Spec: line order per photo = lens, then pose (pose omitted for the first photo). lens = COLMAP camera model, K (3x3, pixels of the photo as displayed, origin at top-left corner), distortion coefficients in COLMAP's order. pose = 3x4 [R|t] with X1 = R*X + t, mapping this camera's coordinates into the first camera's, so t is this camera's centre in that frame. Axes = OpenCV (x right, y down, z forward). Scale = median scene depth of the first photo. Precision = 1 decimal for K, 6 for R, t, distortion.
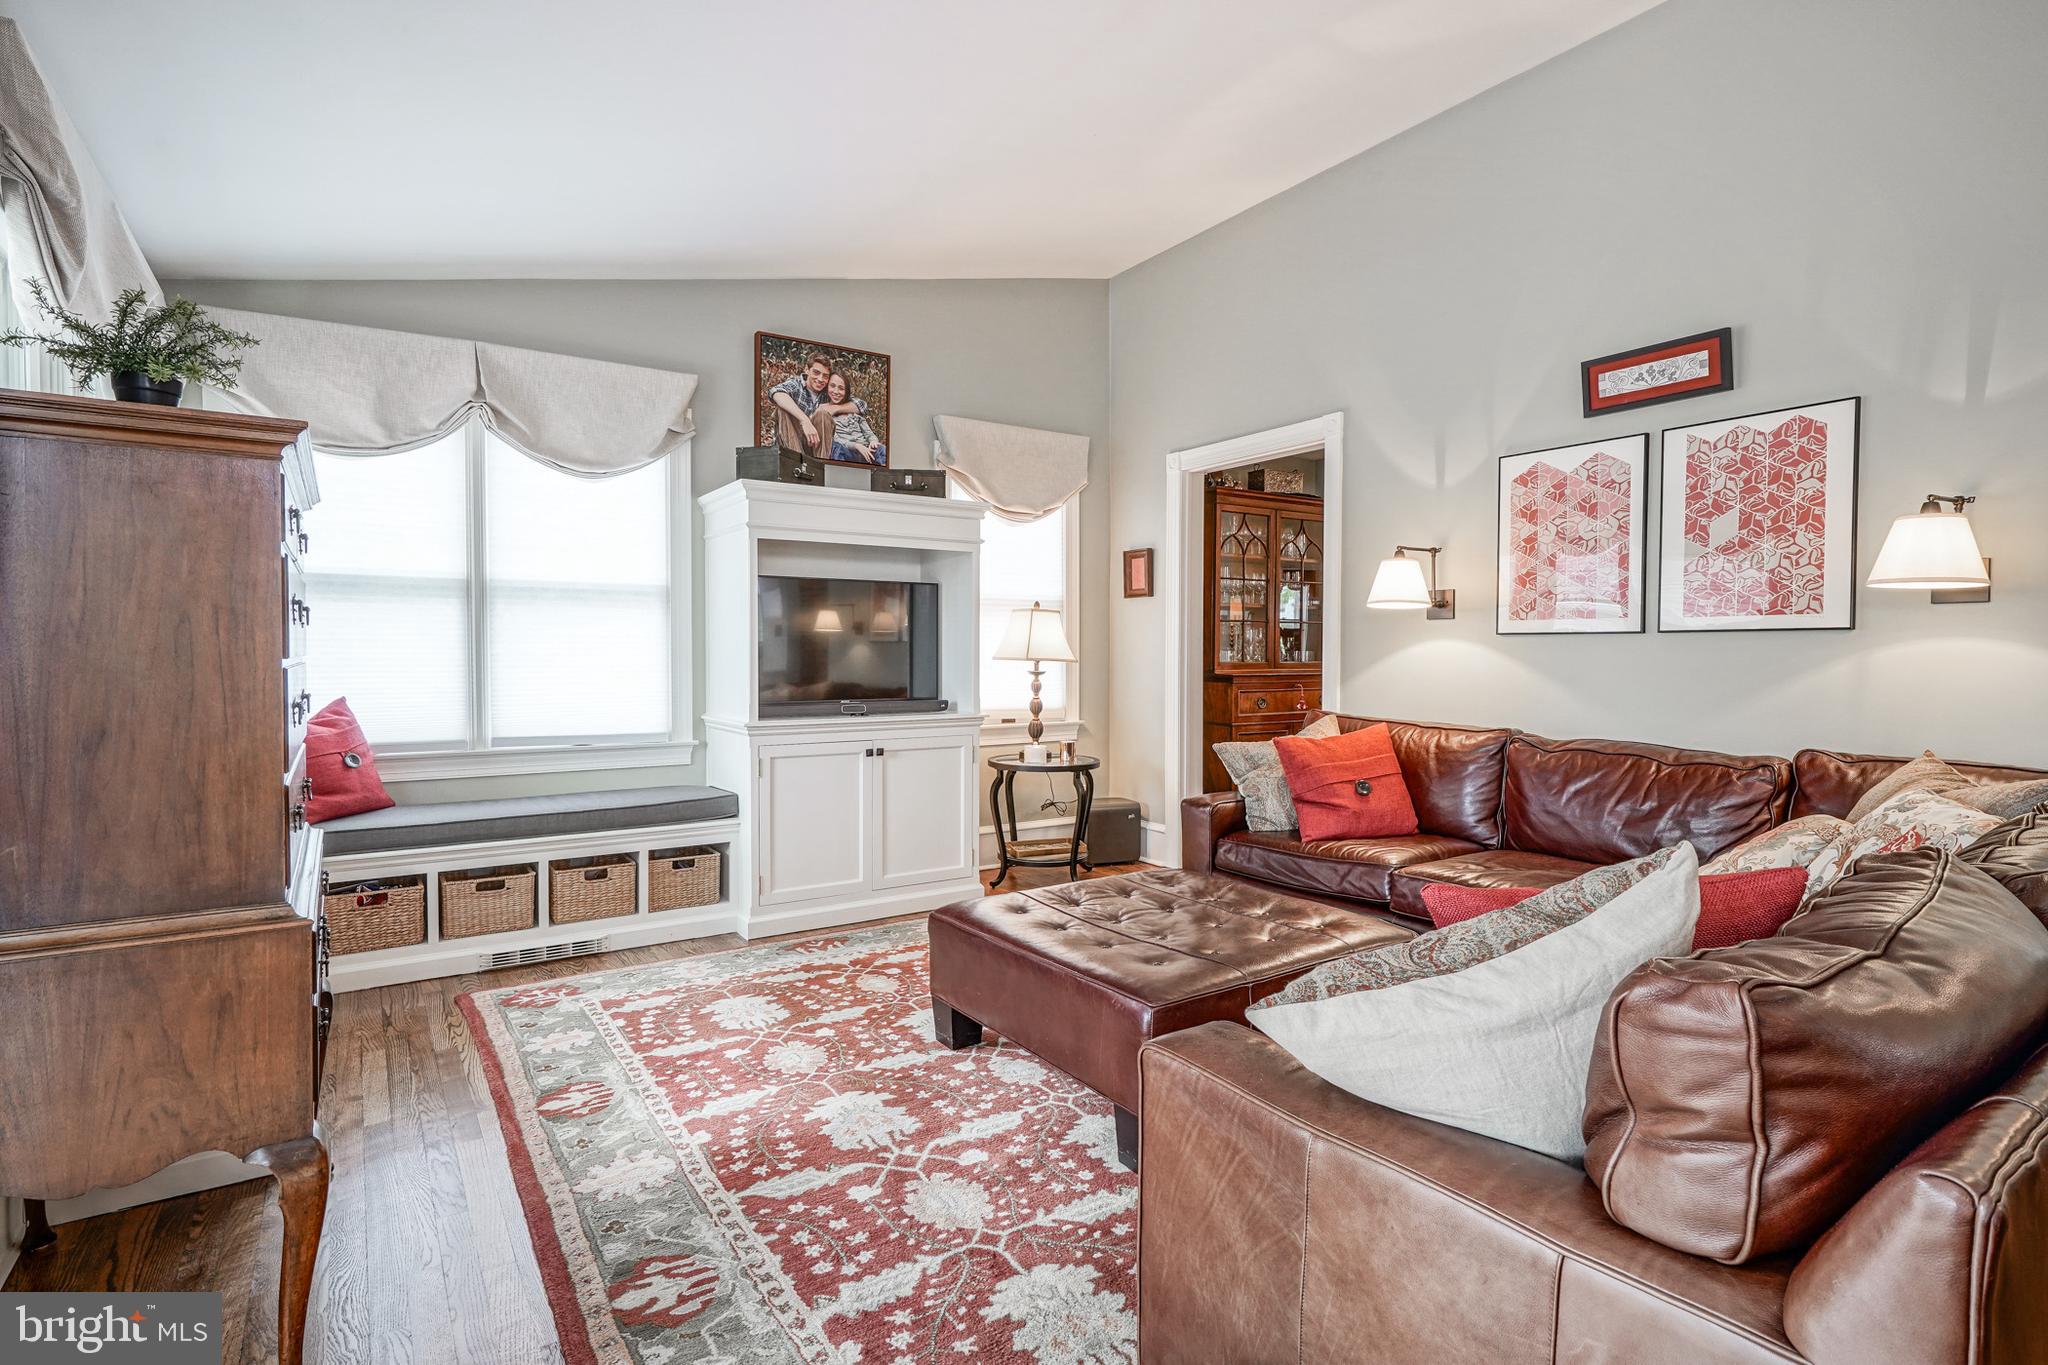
lens RADIAL K [[979.0, 0, 1019.9], [0, 979.0, 676.6], [0, 0, 1]] dist [-0.000124, -0.000009]
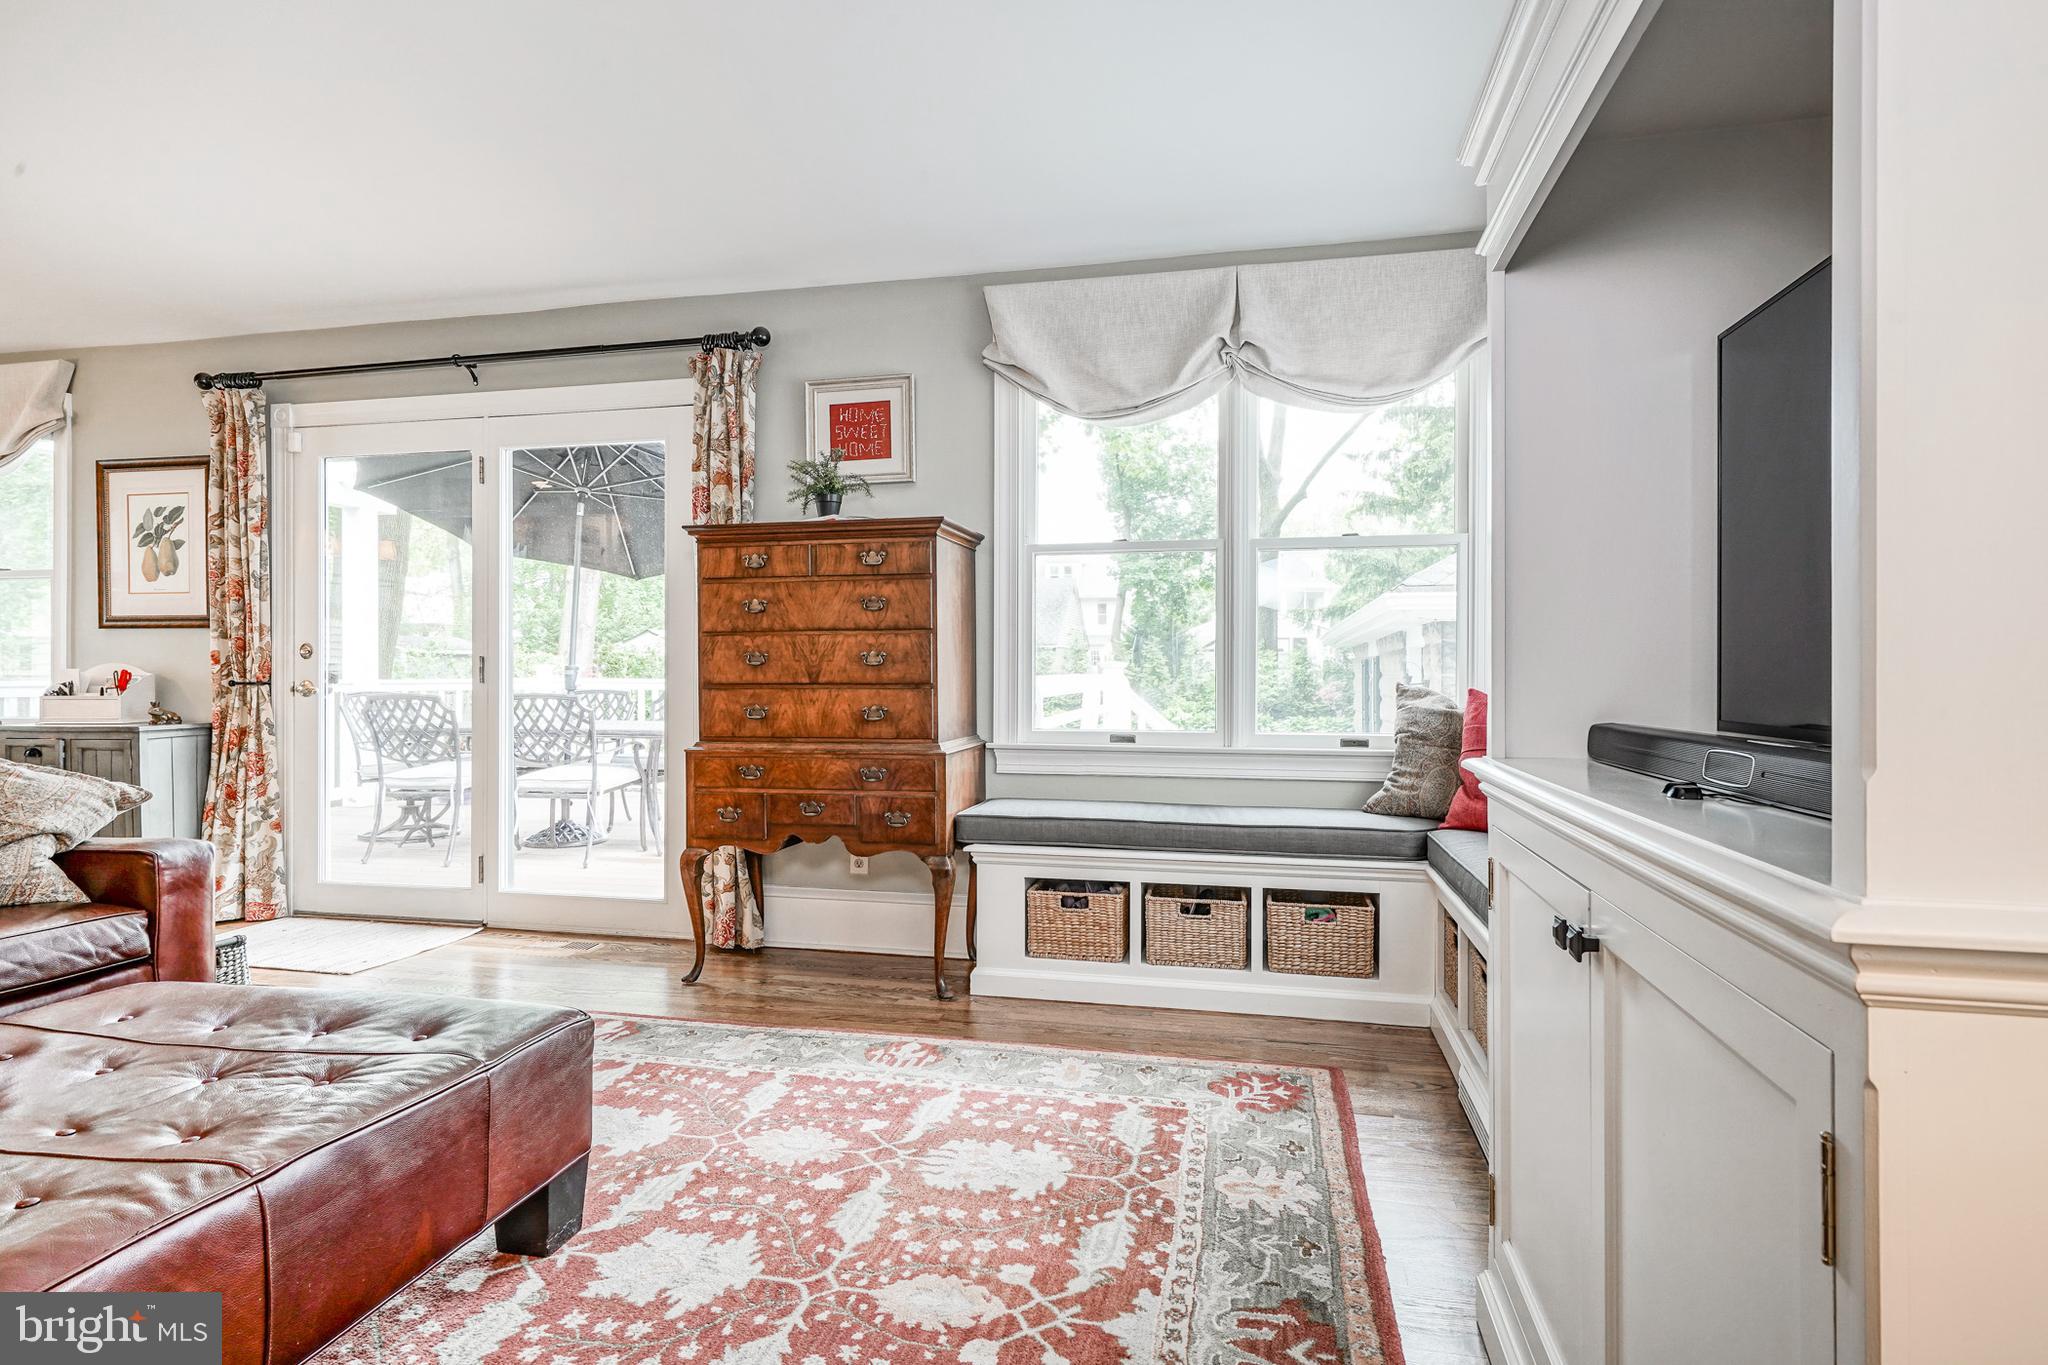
lens RADIAL K [[1076.6, 0, 1035.5], [0, 1076.6, 679.3], [0, 0, 1]] dist [-0.000829, 0.000345]
pose [[-0.716296, -0.003670, -0.697787, 0.197730], [-0.020027, 0.999682, 0.015301, 0.016156], [0.697509, 0.024935, -0.716142, 1.574886]]
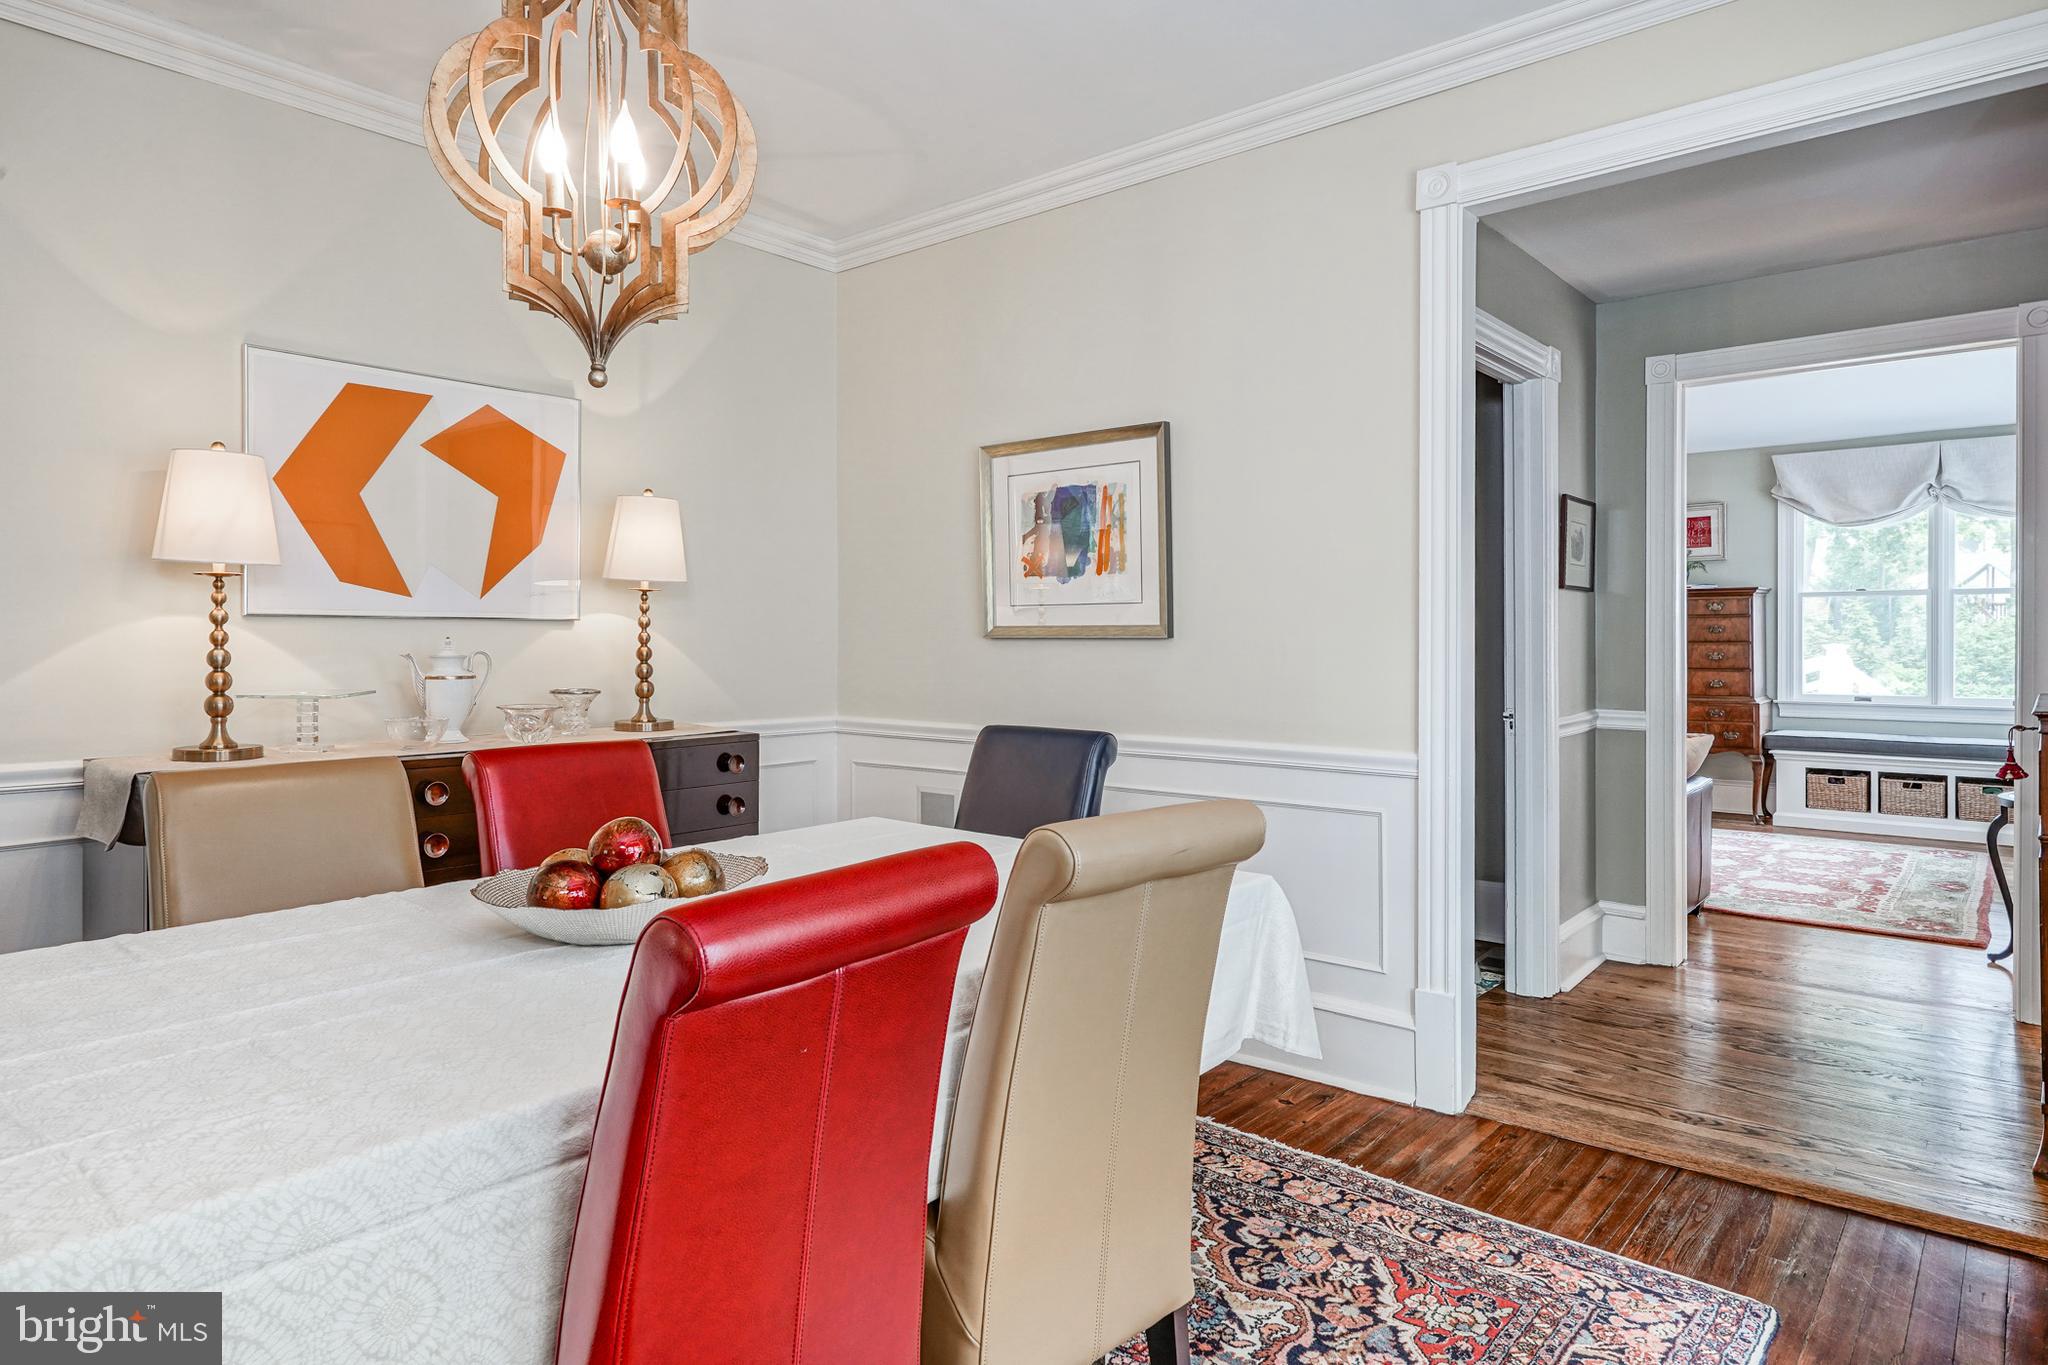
lens RADIAL K [[1179.4, 0, 1022.1], [0, 1179.4, 642.6], [0, 0, 1]] dist [-0.000132, -0.000427]
pose [[-0.963891, 0.001434, -0.266294, 1.437255], [-0.005586, 0.999657, 0.025604, -0.058774], [0.266239, 0.026167, -0.963552, 2.529120]]
